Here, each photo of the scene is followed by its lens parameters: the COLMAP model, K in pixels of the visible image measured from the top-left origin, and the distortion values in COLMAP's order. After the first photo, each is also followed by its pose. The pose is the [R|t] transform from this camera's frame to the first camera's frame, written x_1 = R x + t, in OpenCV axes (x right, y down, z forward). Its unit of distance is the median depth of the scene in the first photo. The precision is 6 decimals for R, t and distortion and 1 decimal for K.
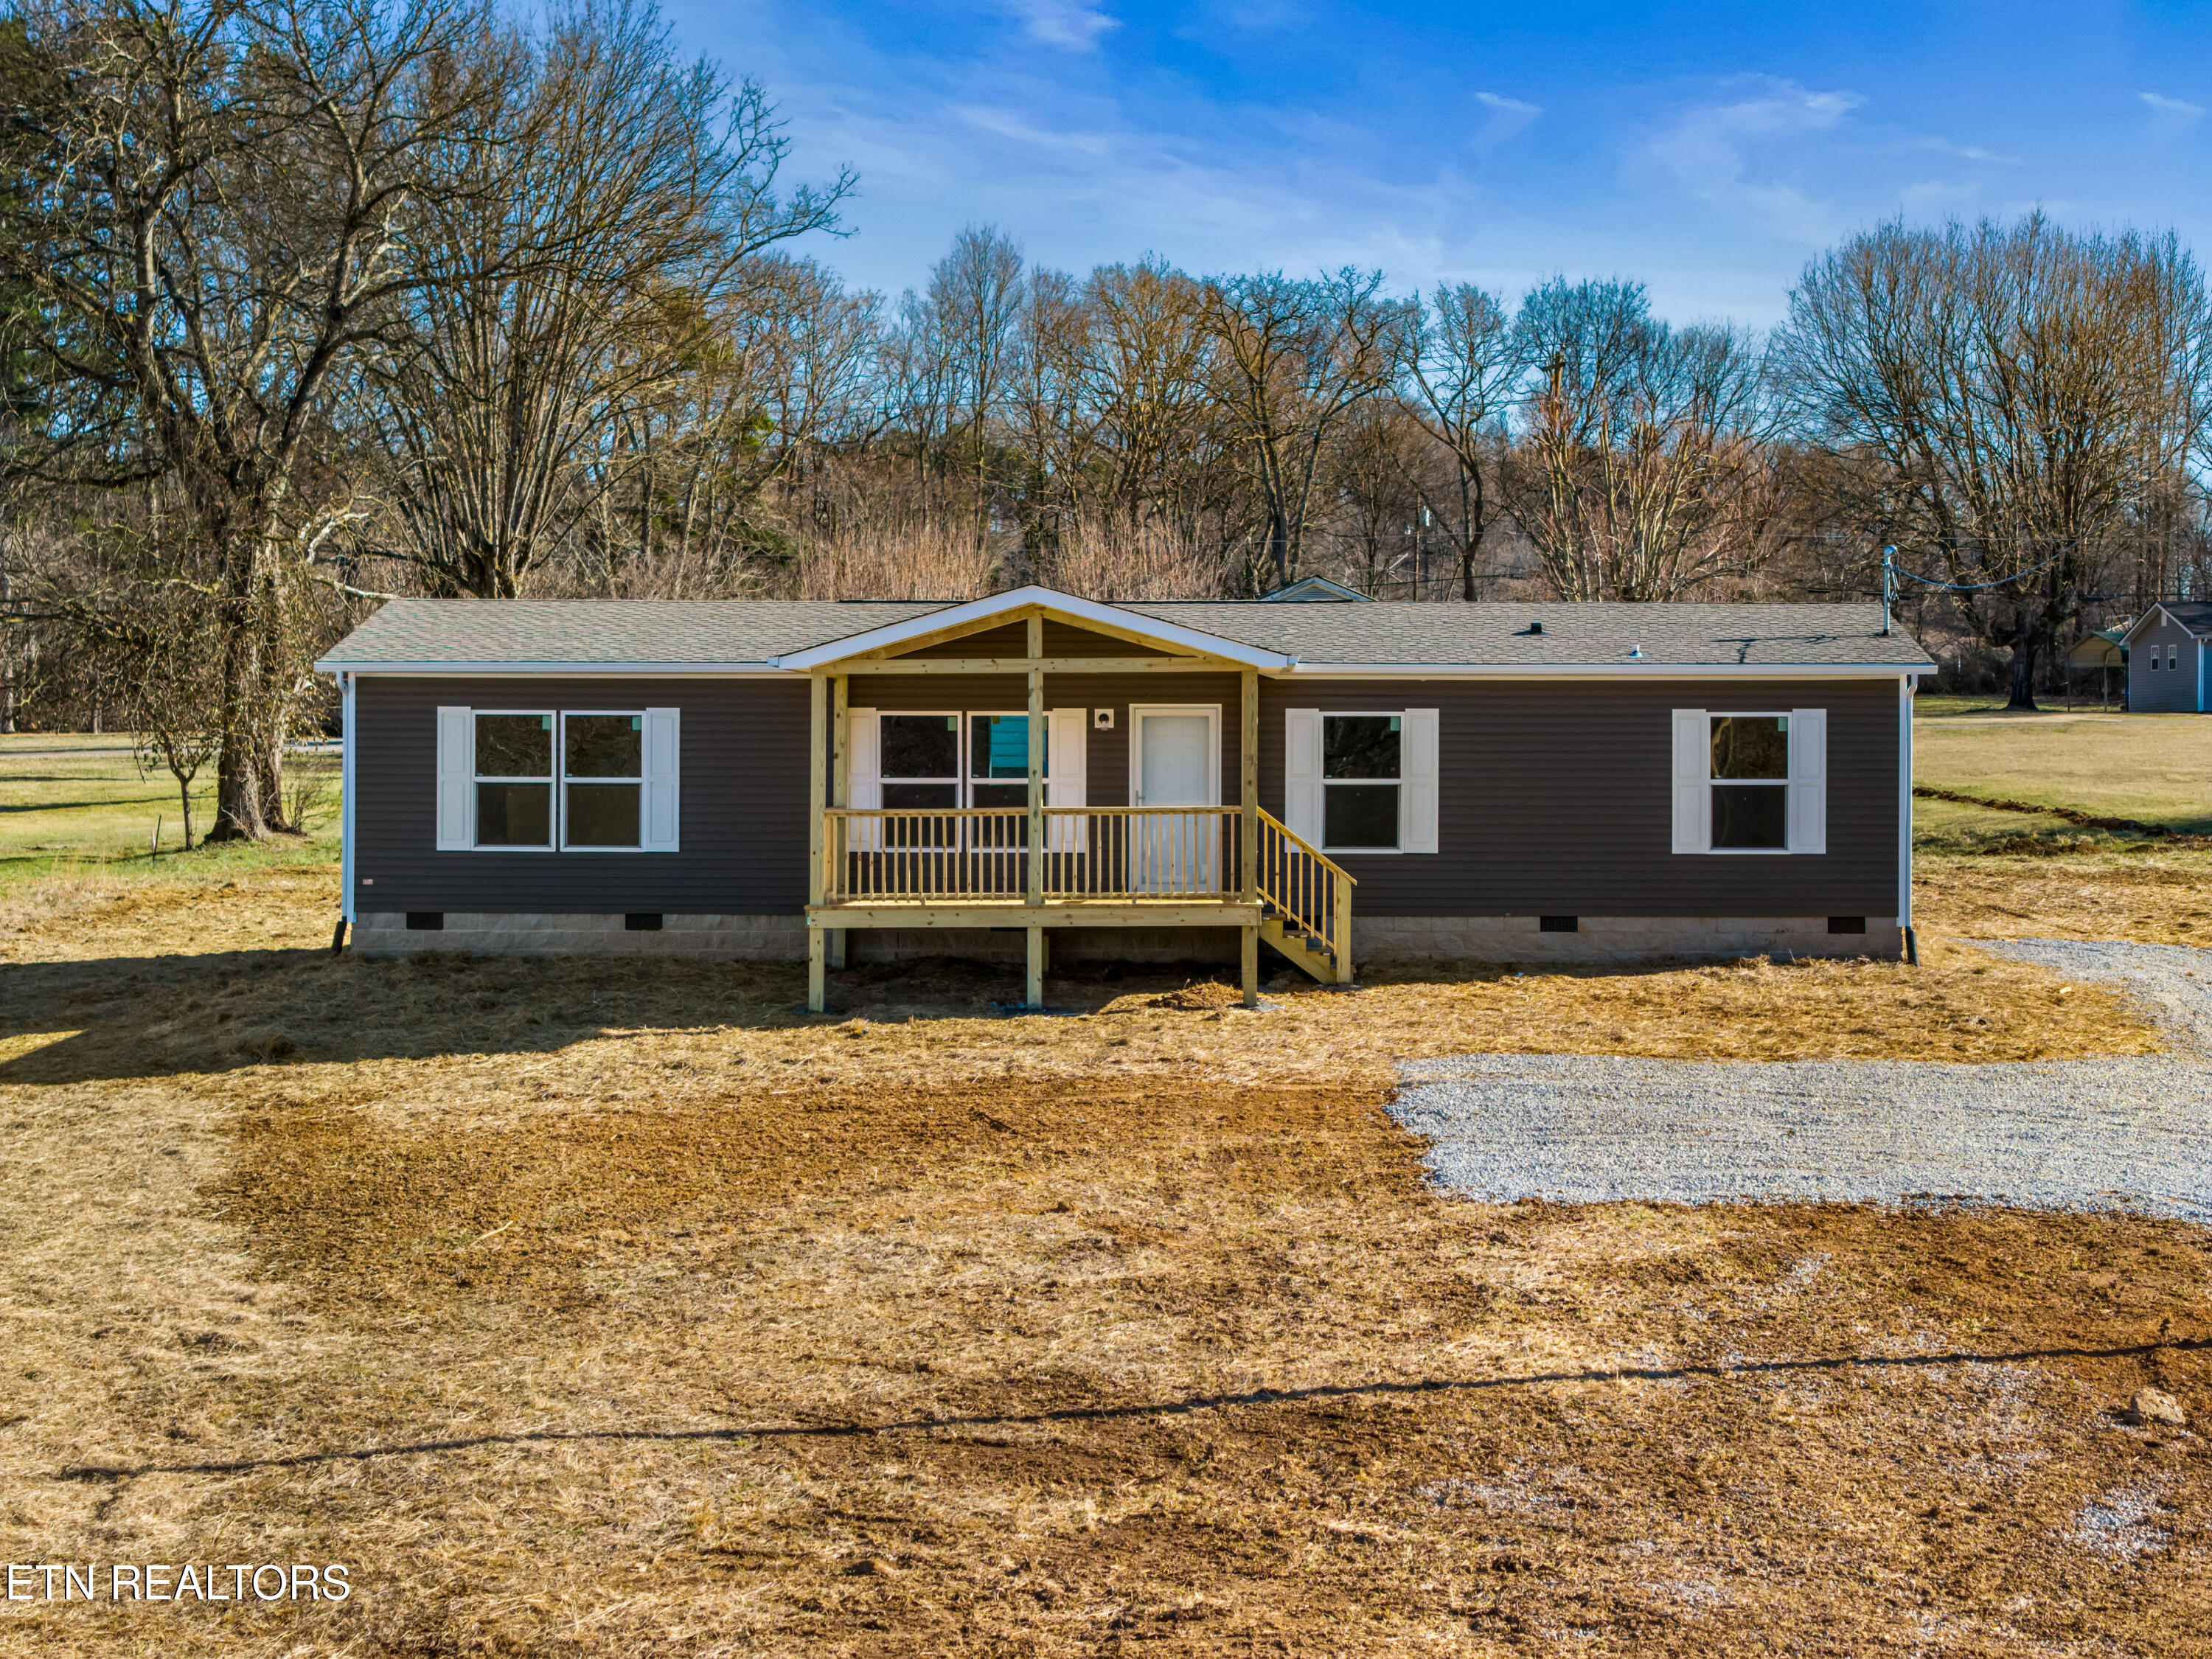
lens RADIAL K [[4502.7, 0, 1106.0], [0, 4502.7, 816.2], [0, 0, 1]] dist [-0.109067, 0.000000]
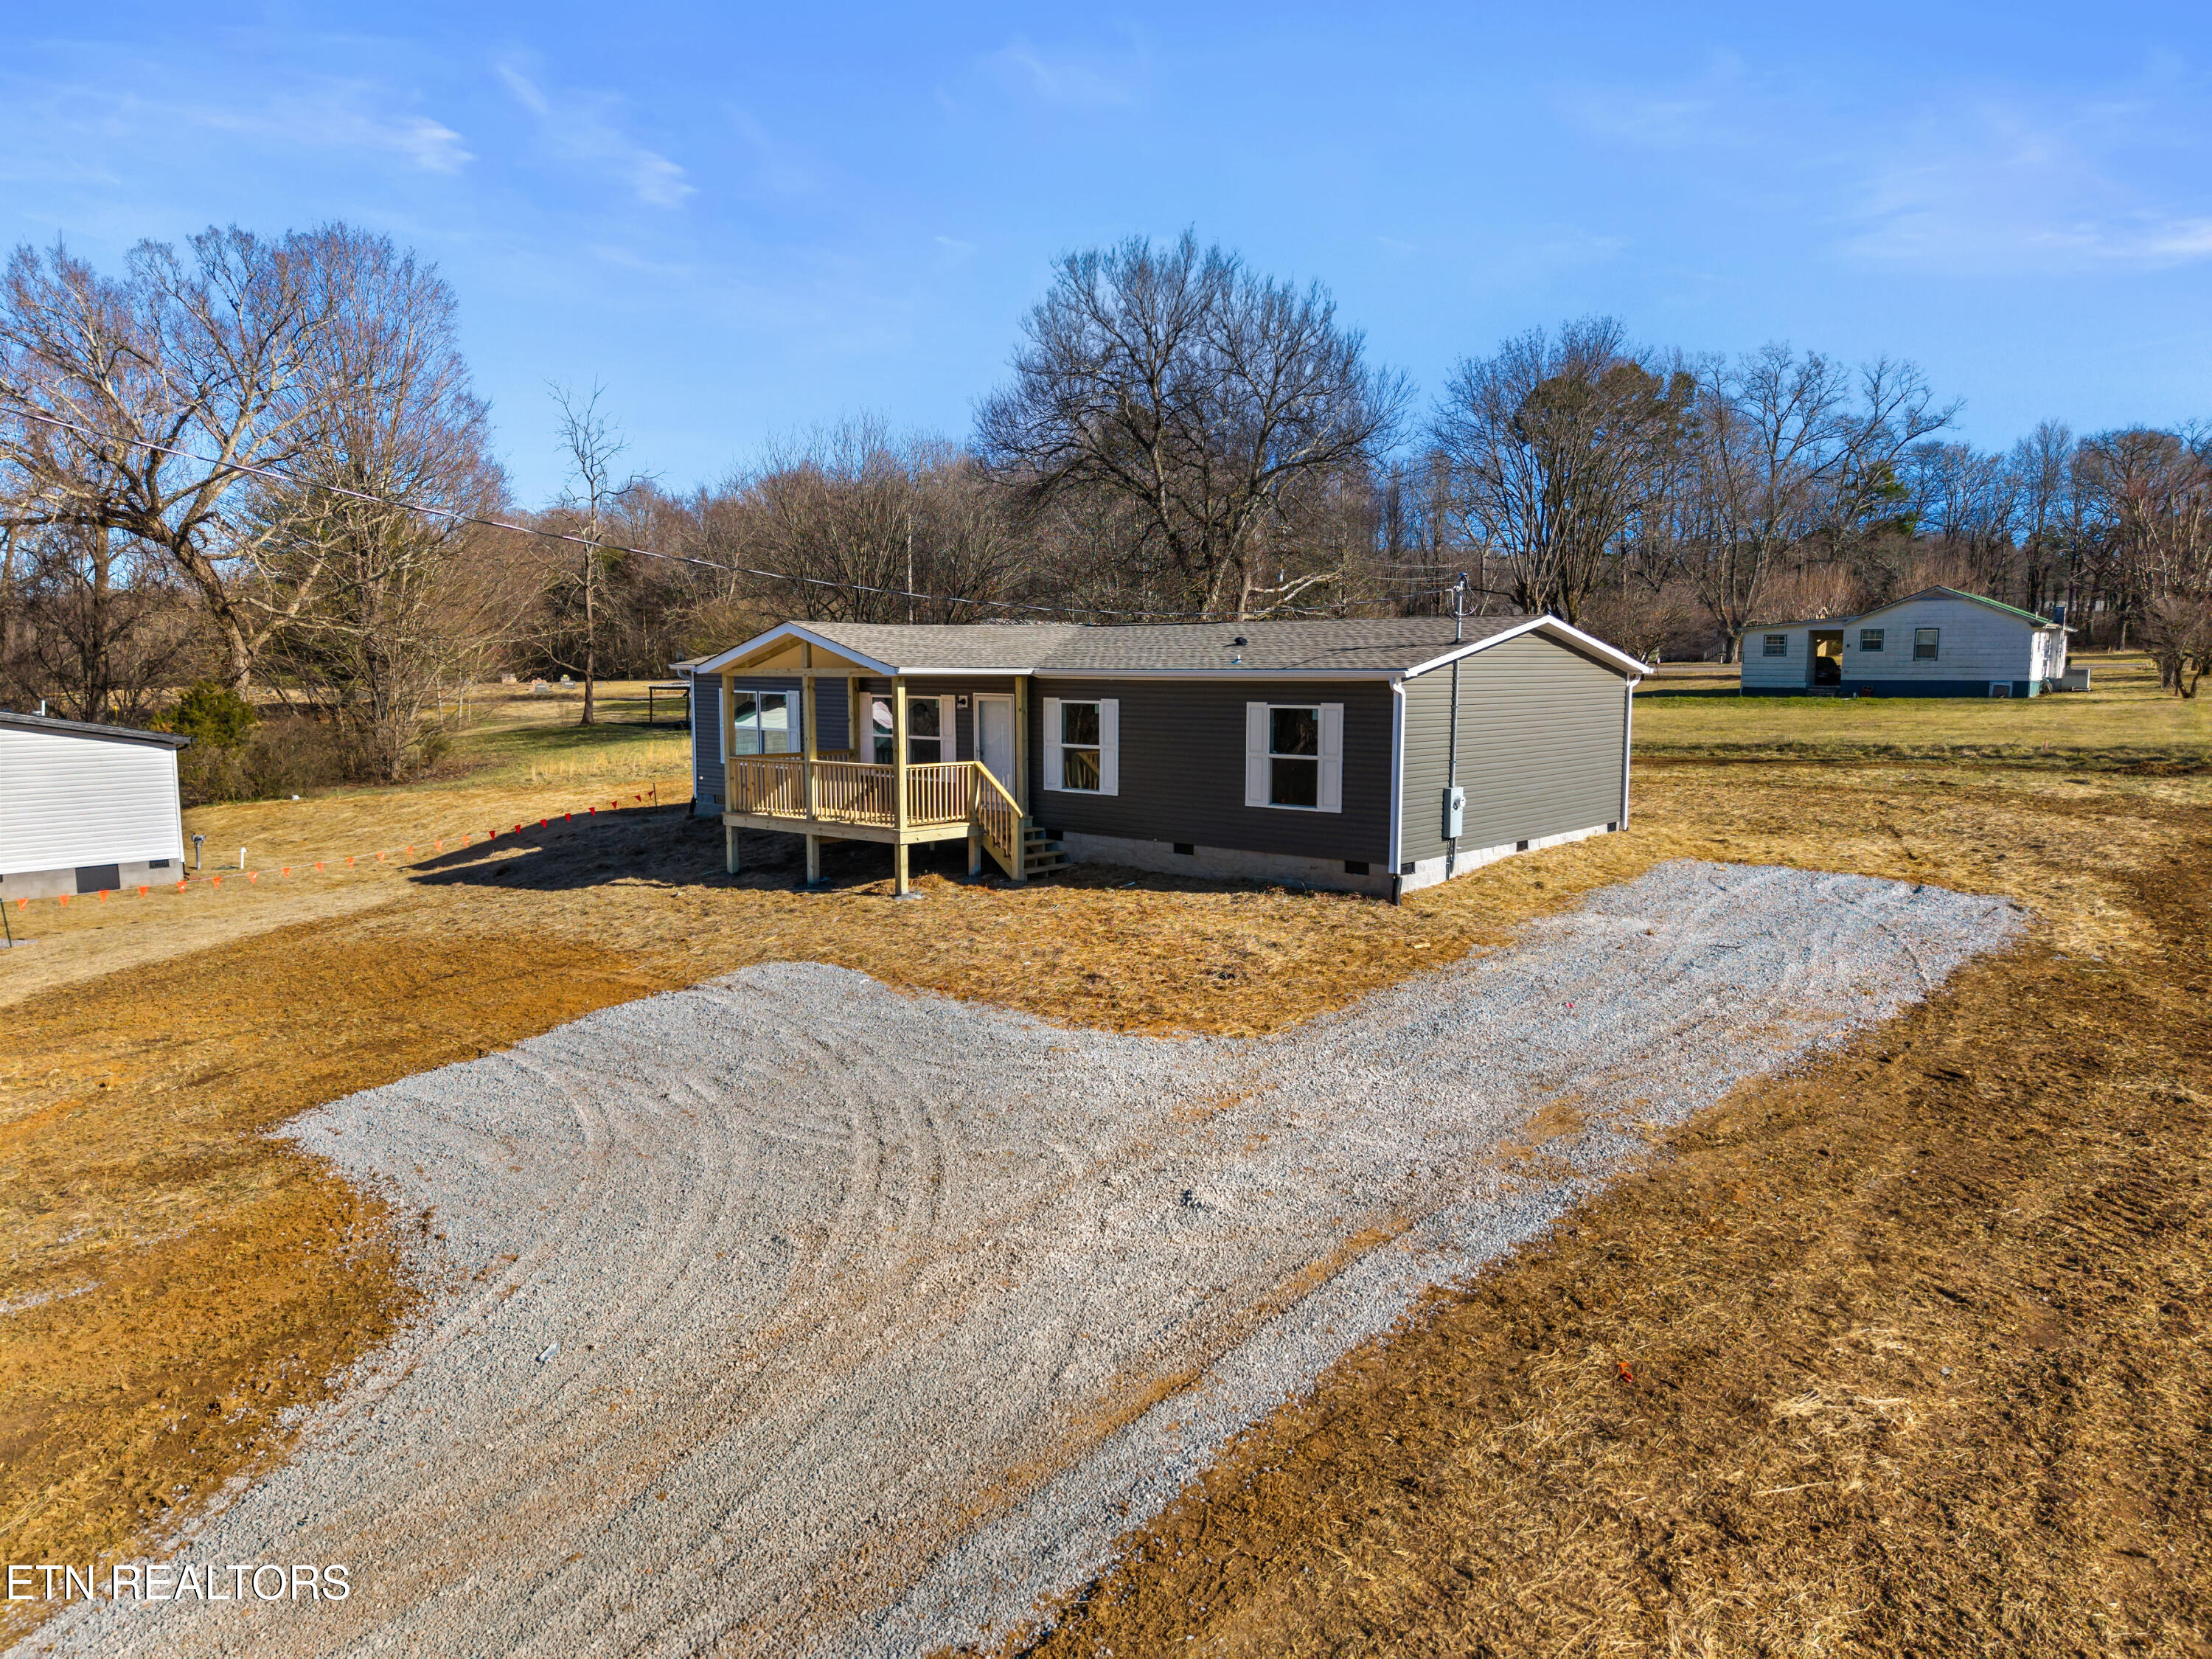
lens RADIAL K [[1502.5, 0, 1109.9], [0, 1502.5, 836.3], [0, 0, 1]] dist [0.008266, -0.025995]
pose [[0.763078, 0.070821, -0.642415, 0.391330], [-0.004125, 0.994492, 0.104734, -0.030682], [0.646293, -0.077271, 0.759167, 0.619517]]
